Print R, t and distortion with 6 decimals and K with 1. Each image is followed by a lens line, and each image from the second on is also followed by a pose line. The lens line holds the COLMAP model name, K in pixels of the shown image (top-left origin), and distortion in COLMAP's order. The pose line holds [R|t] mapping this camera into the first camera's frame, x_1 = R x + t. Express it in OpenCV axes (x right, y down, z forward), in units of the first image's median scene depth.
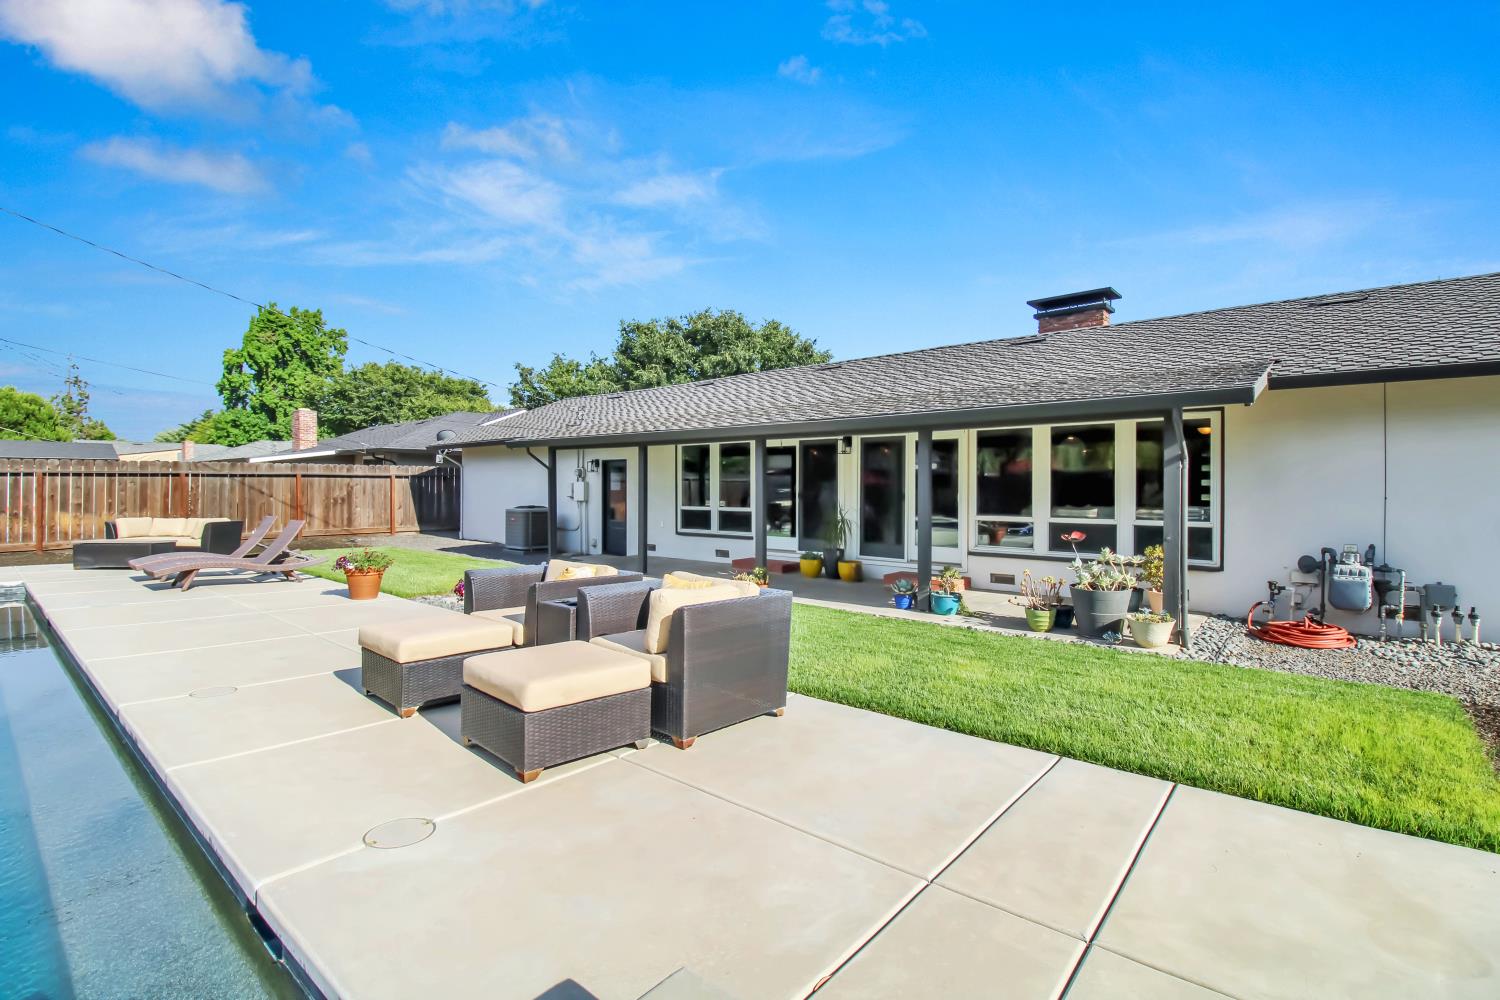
lens RADIAL K [[693.0, 0, 757.4], [0, 693.0, 498.0], [0, 0, 1]] dist [-0.003098, -0.011303]
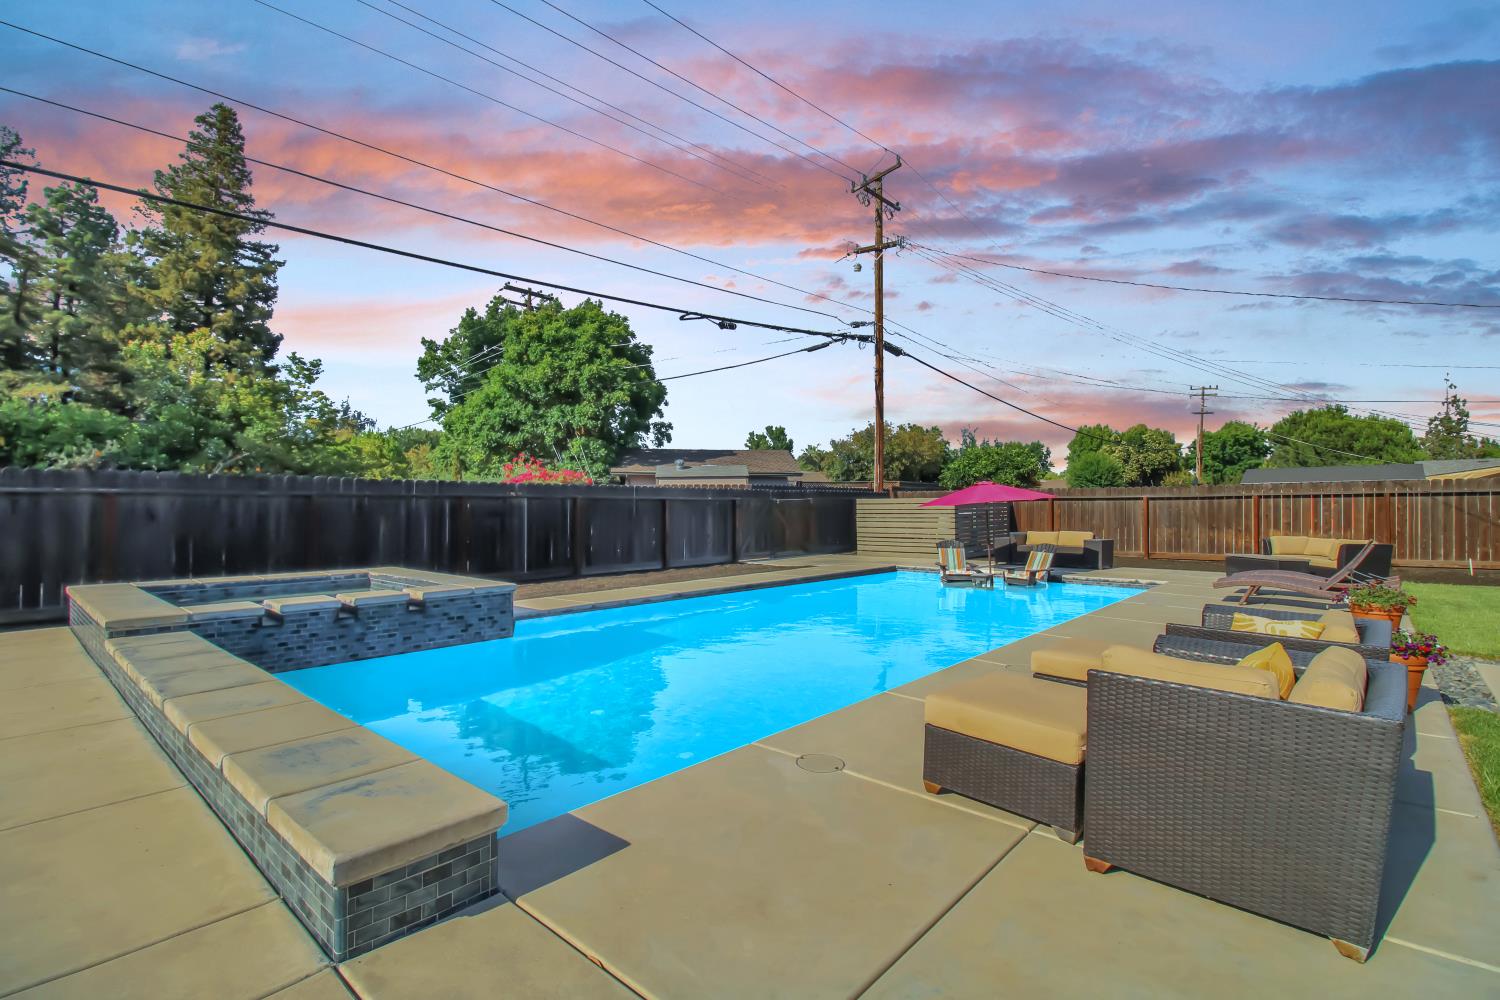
lens RADIAL K [[693.0, 0, 753.4], [0, 693.0, 489.8], [0, 0, 1]] dist [-0.003098, -0.011303]
pose [[-0.027160, -0.028797, -0.999216, 0.112325], [-0.013895, 0.999499, -0.028428, -0.000681], [0.999535, 0.013112, -0.027546, 0.120027]]
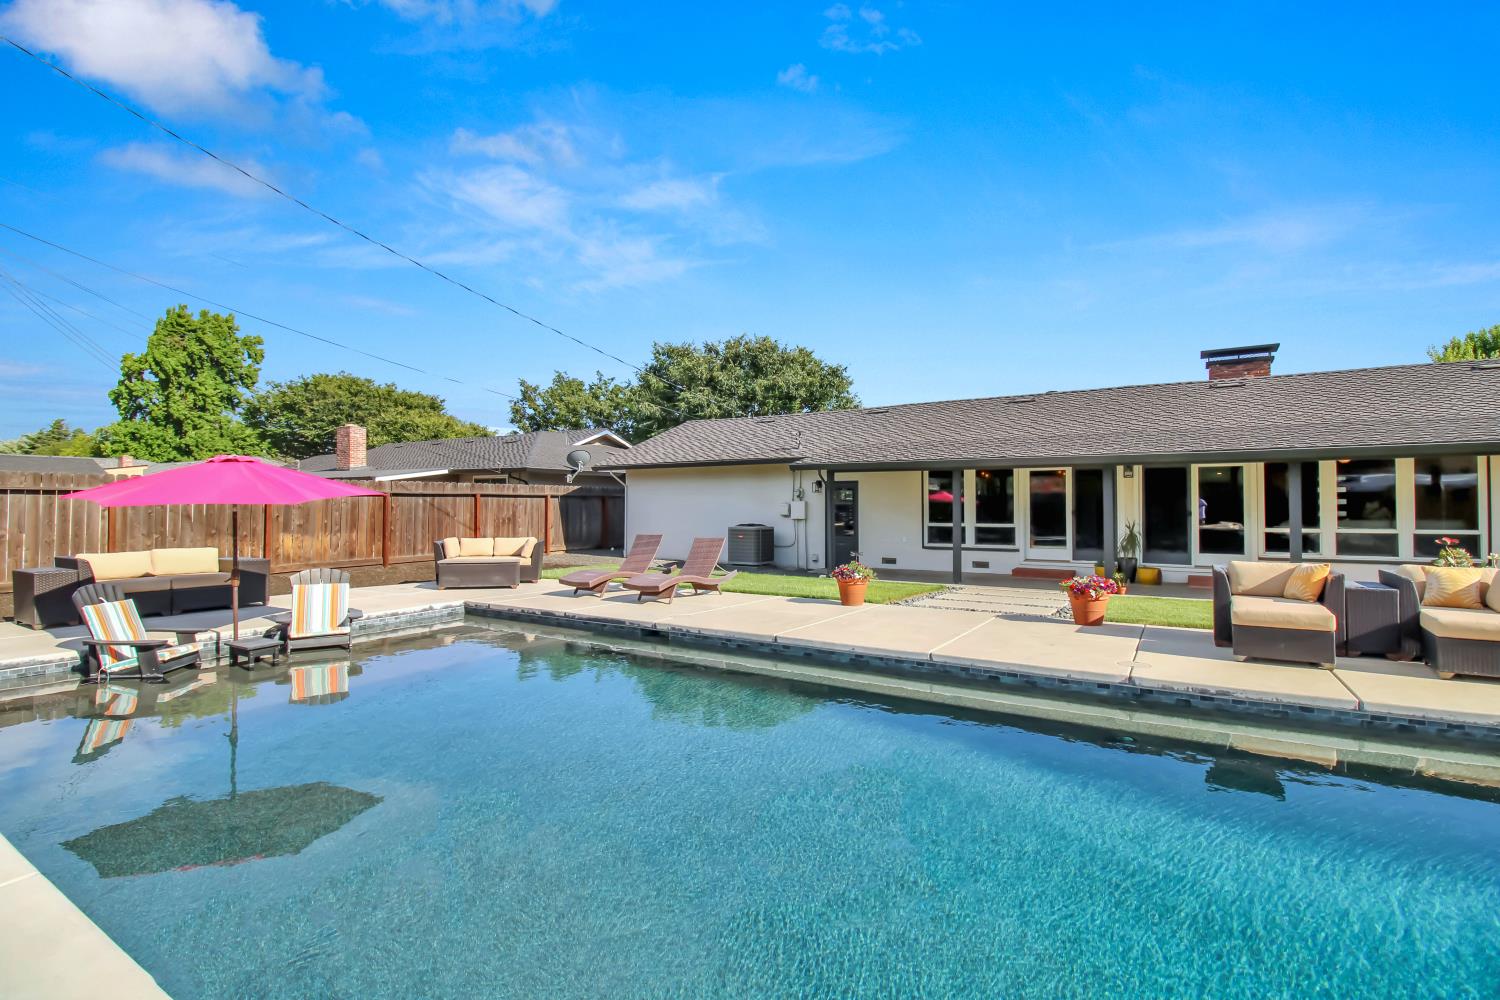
lens RADIAL K [[693.0, 0, 756.6], [0, 693.0, 492.4], [0, 0, 1]] dist [-0.003098, -0.011303]
pose [[0.988161, 0.000689, 0.153422, -0.379383], [0.004570, 0.999414, -0.033926, -0.000727], [-0.153355, 0.034225, 0.987578, -0.043631]]
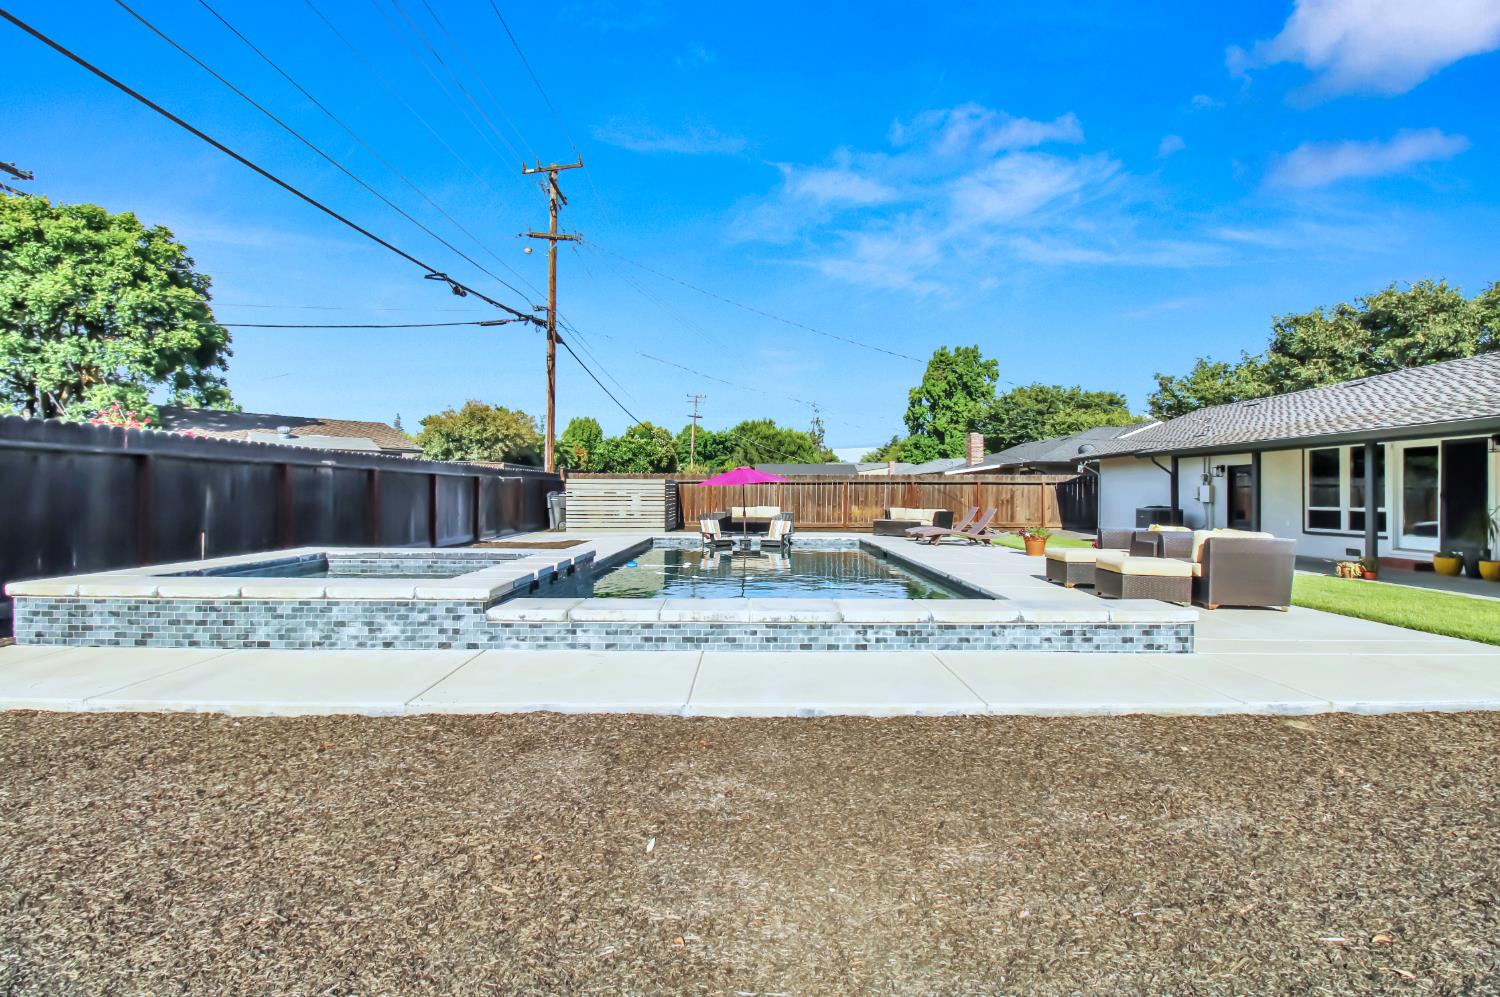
lens RADIAL K [[693.0, 0, 754.2], [0, 693.0, 495.7], [0, 0, 1]] dist [-0.003098, -0.011303]
pose [[0.647239, 0.002966, -0.762281, 0.098851], [-0.017743, 0.999780, -0.011176, 0.014817], [0.762081, 0.020759, 0.647149, -0.227123]]
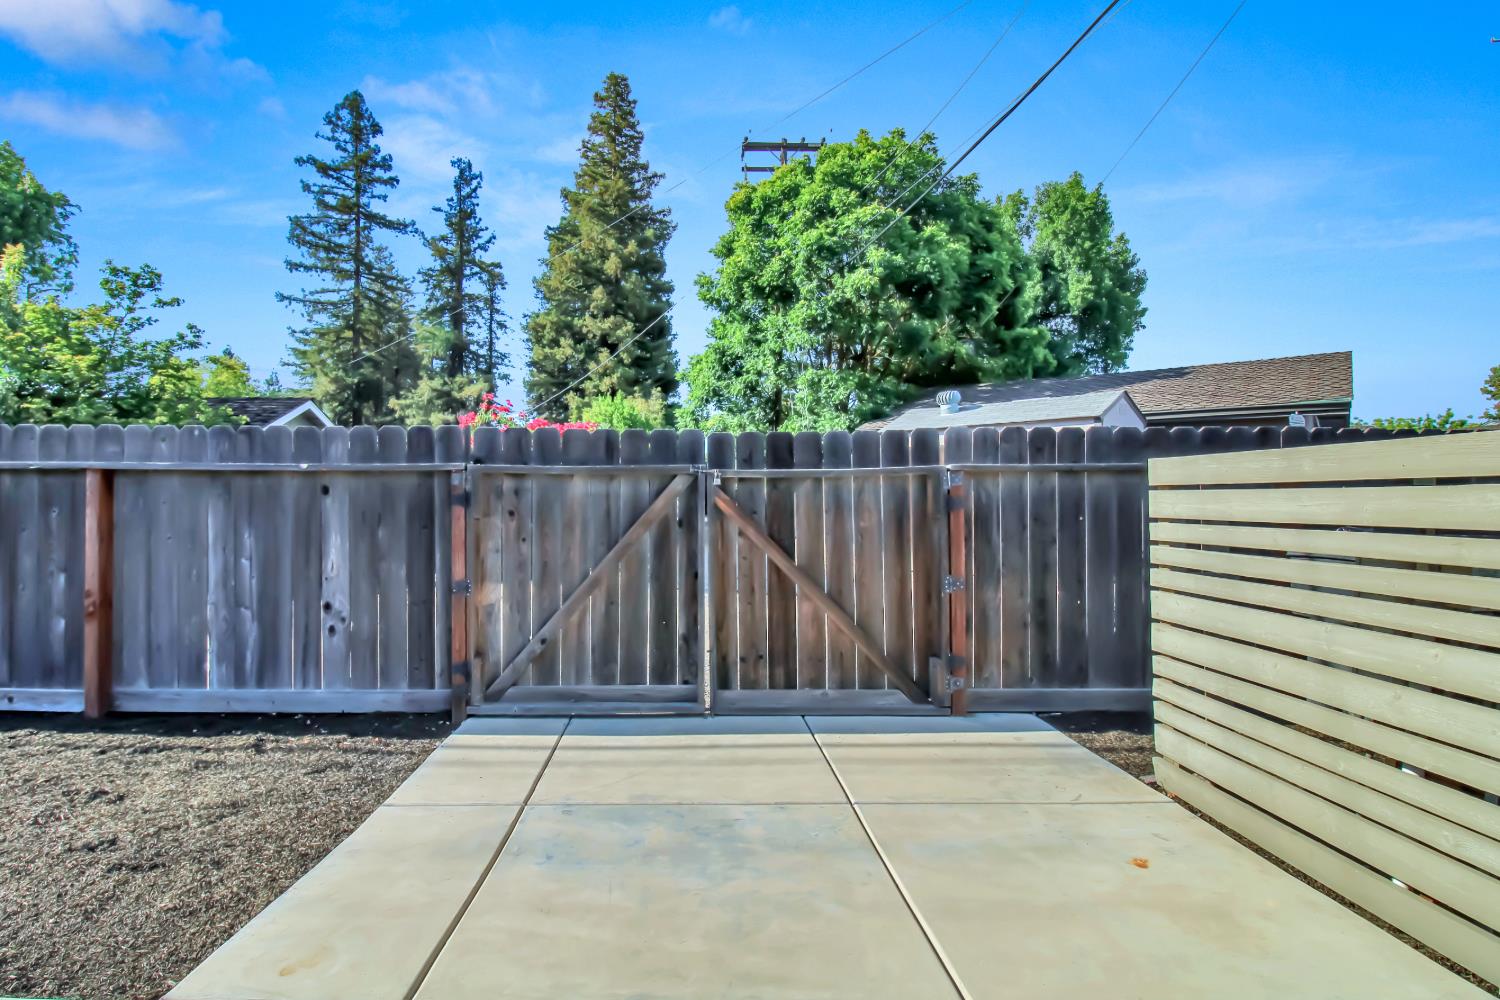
lens RADIAL K [[778.8, 0, 681.7], [0, 778.8, 495.5], [0, 0, 1]] dist [-0.011097, -0.005424]
pose [[-0.766552, -0.006955, -0.642145, -0.685462], [-0.015642, 0.999847, 0.007842, -0.008384], [0.641992, 0.016056, -0.766543, 0.318078]]
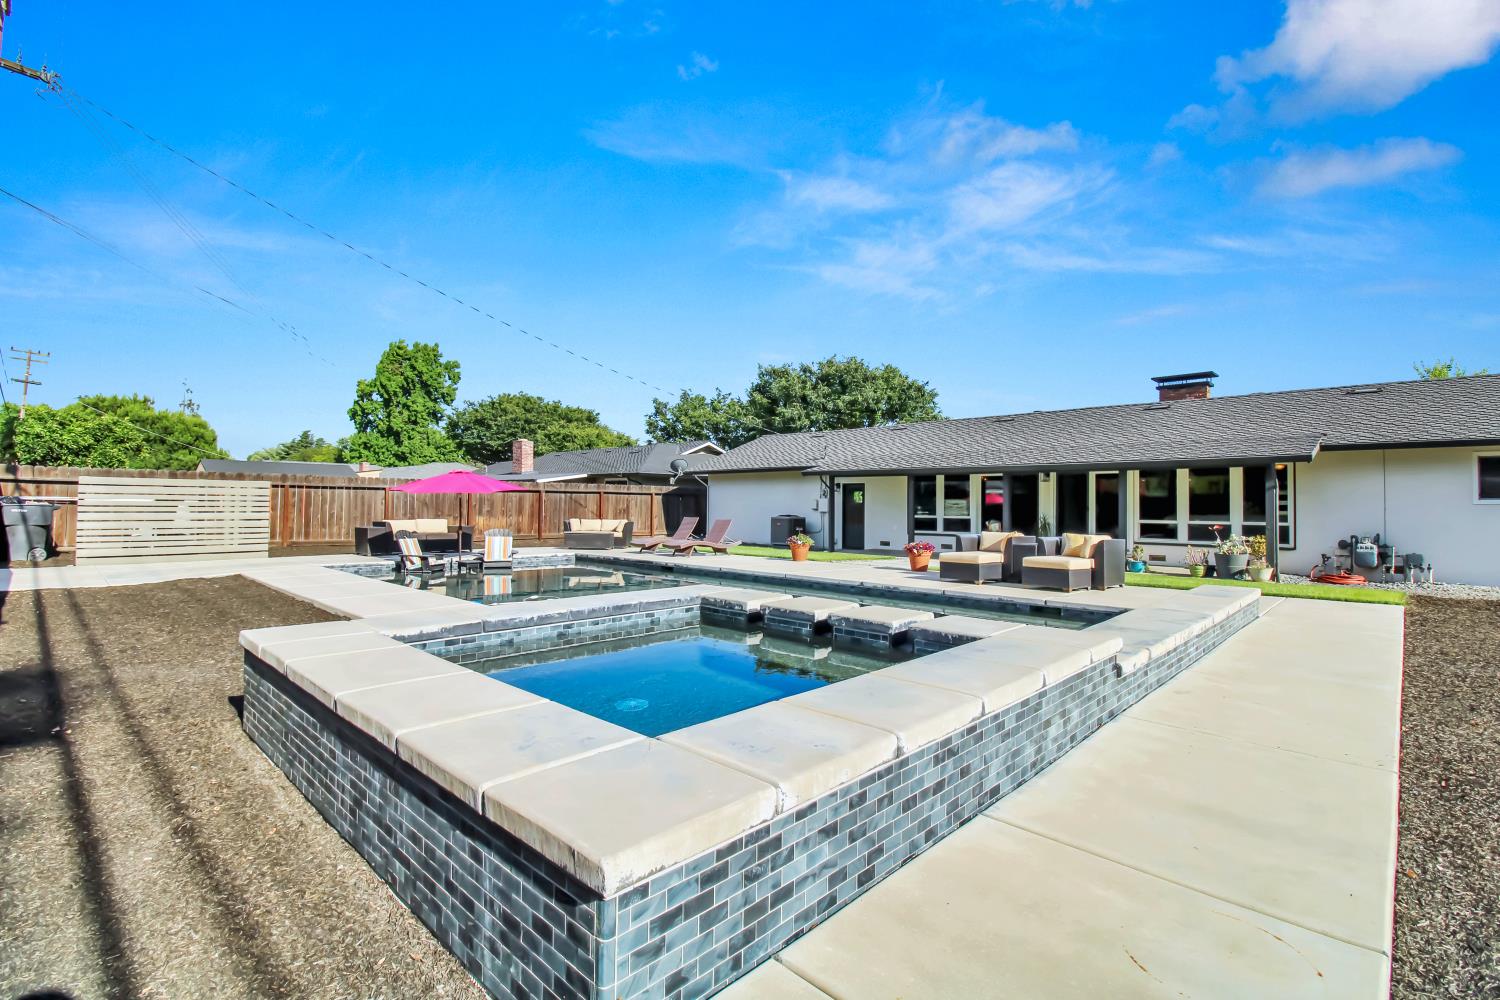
lens RADIAL K [[693.0, 0, 753.2], [0, 693.0, 493.1], [0, 0, 1]] dist [-0.003098, -0.011303]
pose [[0.998038, 0.007604, -0.062143, -0.244402], [-0.009827, 0.999320, -0.035550, 0.013786], [0.061830, 0.036091, 0.997434, -0.344468]]
